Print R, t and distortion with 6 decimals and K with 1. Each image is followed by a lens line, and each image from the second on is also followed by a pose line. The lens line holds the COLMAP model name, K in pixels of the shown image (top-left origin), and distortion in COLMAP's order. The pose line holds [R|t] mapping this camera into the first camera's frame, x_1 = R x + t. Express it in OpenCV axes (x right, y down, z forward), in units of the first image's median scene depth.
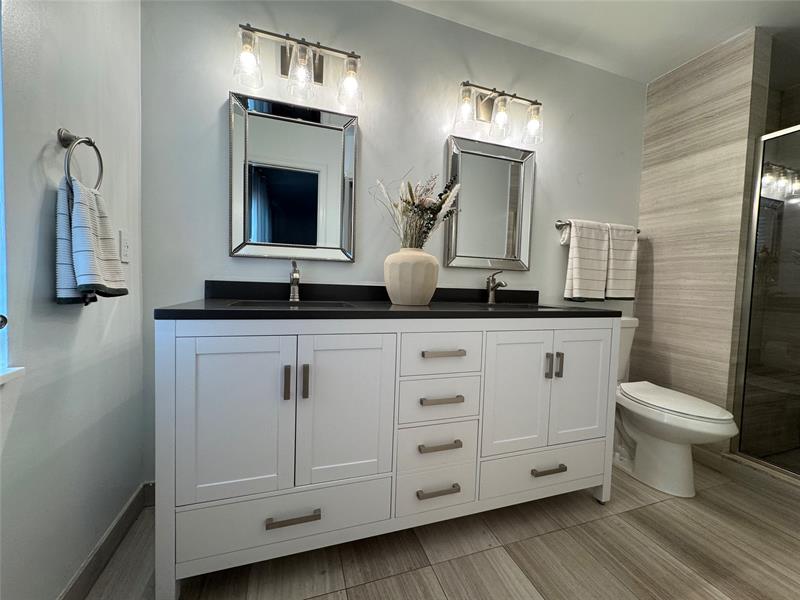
lens RADIAL K [[316.1, 0, 398.3], [0, 316.1, 297.6], [0, 0, 1]] dist [-0.006437, 0.000855]
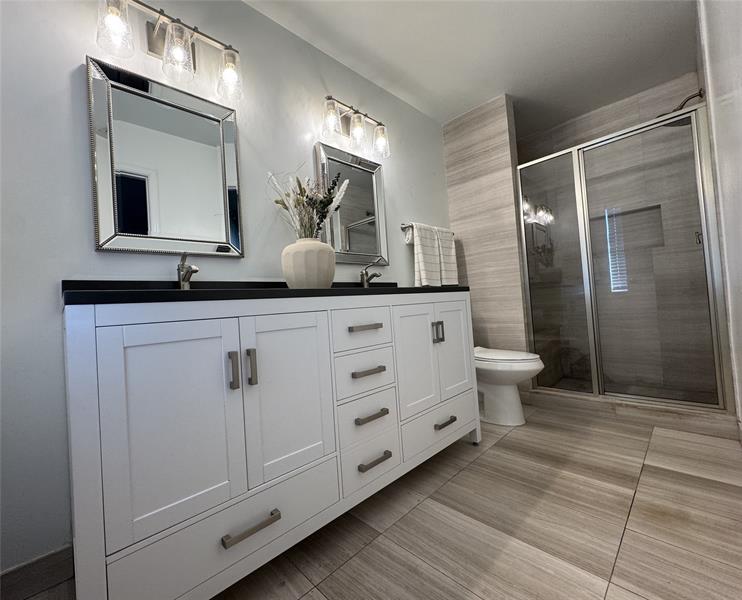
lens RADIAL K [[316.4, 0, 337.2], [0, 316.4, 300.7], [0, 0, 1]] dist [-0.007402, 0.000193]
pose [[0.915898, -0.084277, 0.392465, -0.291423], [0.113853, 0.992101, -0.052659, 0.107843], [-0.384927, 0.092914, 0.918258, 0.034931]]
